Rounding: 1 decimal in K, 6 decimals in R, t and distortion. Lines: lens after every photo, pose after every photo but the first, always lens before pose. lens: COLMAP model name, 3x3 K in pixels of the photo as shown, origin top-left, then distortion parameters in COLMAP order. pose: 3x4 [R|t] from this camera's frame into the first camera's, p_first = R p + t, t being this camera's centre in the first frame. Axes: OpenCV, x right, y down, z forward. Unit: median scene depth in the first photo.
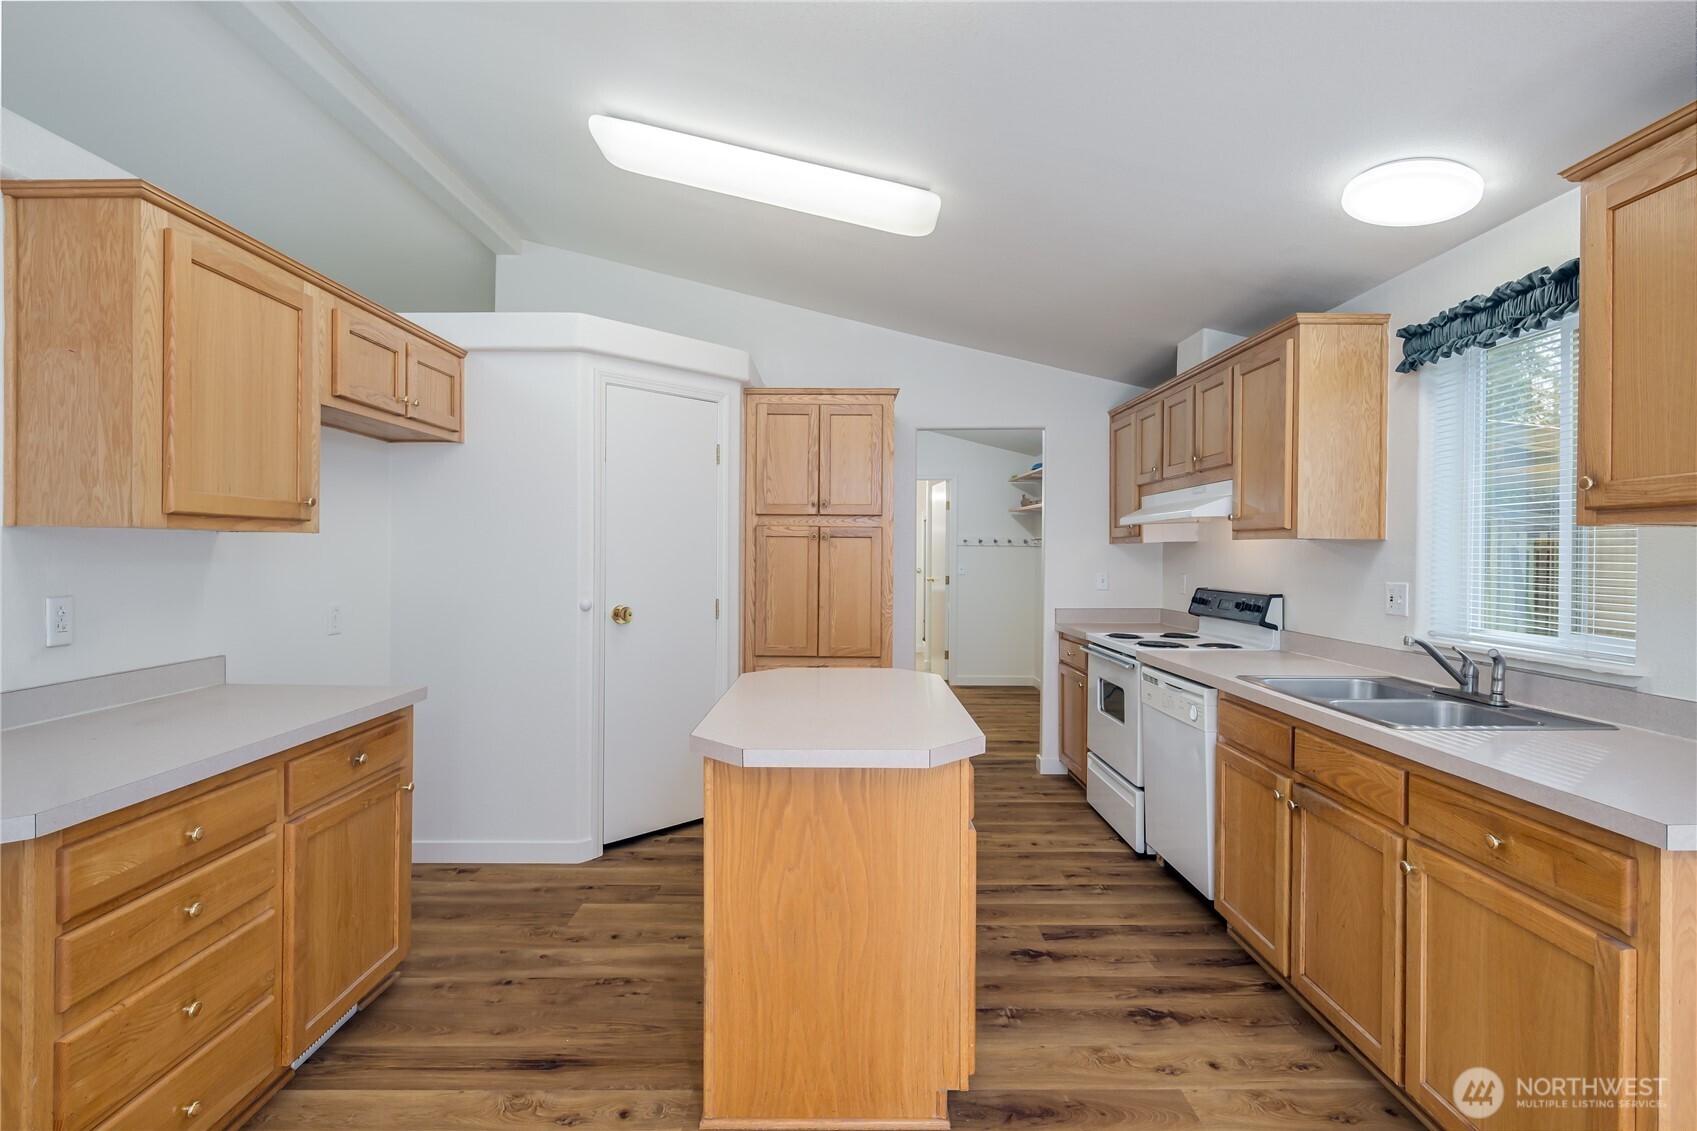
lens RADIAL K [[826.0, 0, 828.6], [0, 826.0, 552.0], [0, 0, 1]] dist [-0.001538, -0.004584]
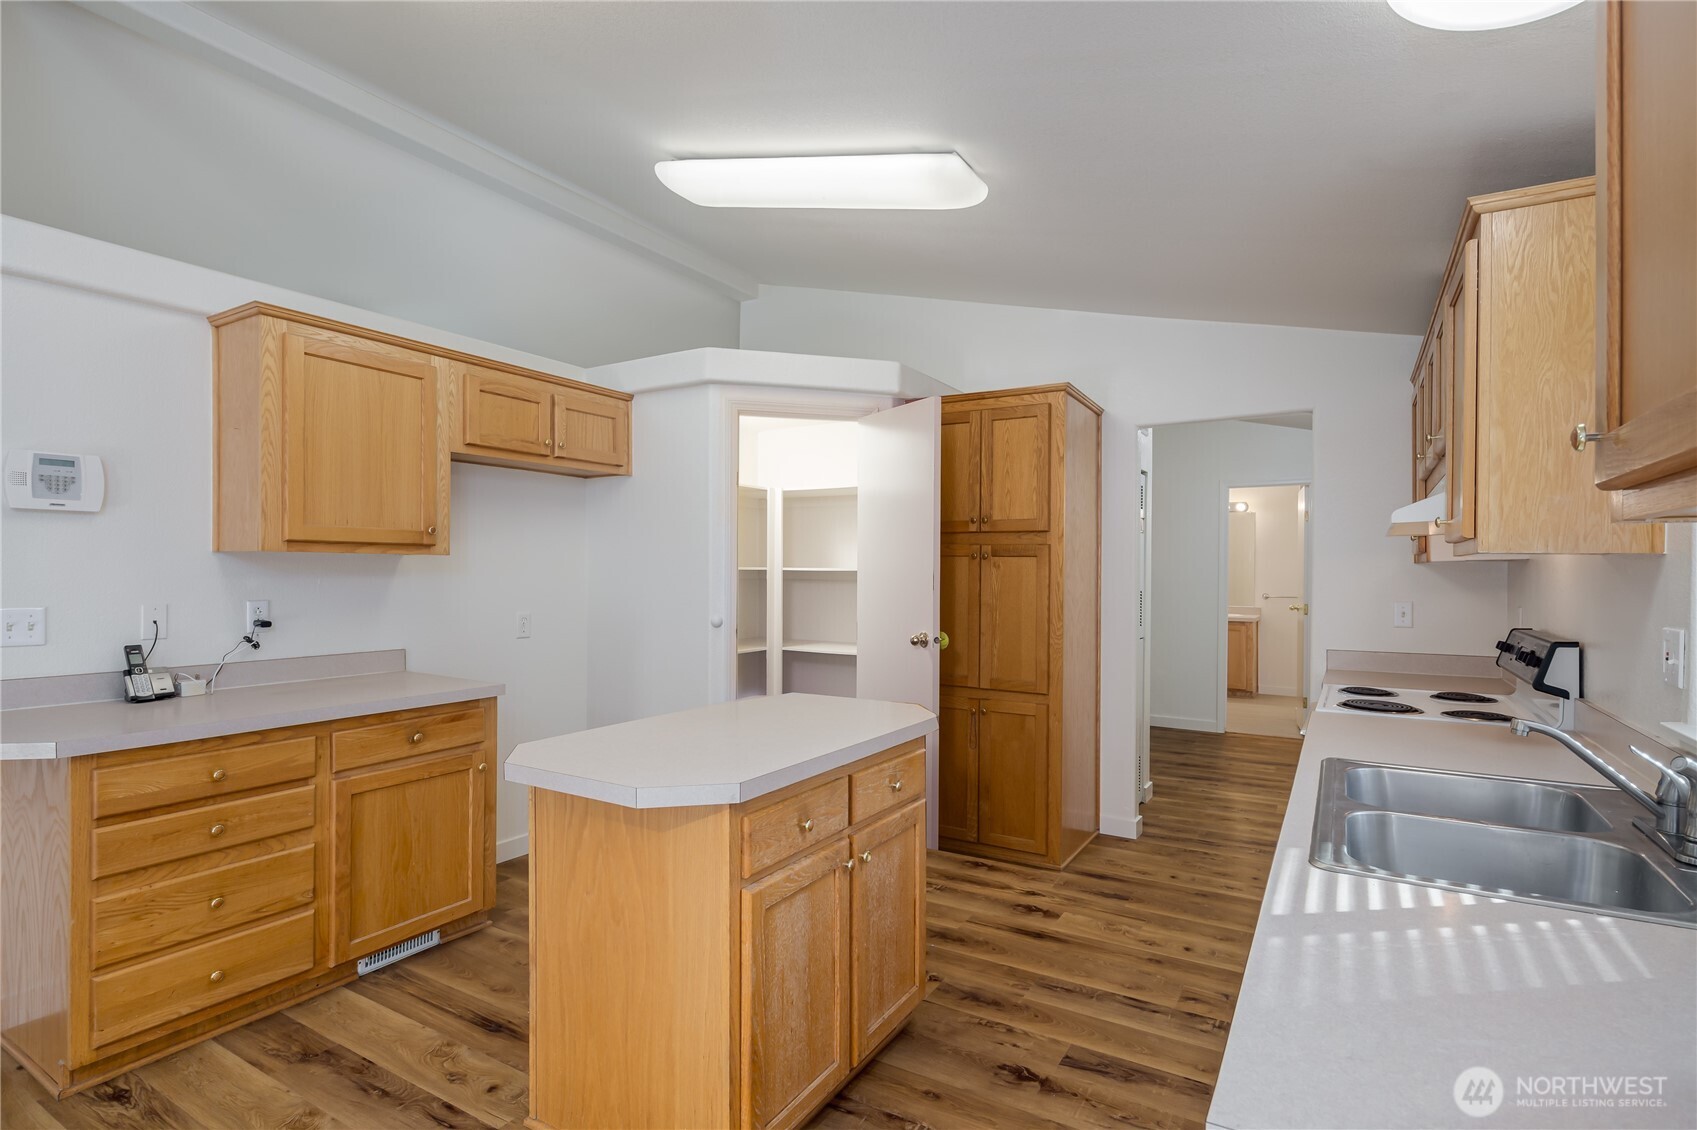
lens RADIAL K [[826.0, 0, 810.3], [0, 826.0, 569.6], [0, 0, 1]] dist [-0.001538, -0.004584]
pose [[0.855893, 0.001714, -0.517150, 0.498835], [-0.004566, 0.999981, -0.004241, 0.001926], [0.517133, 0.005991, 0.855884, 0.212975]]
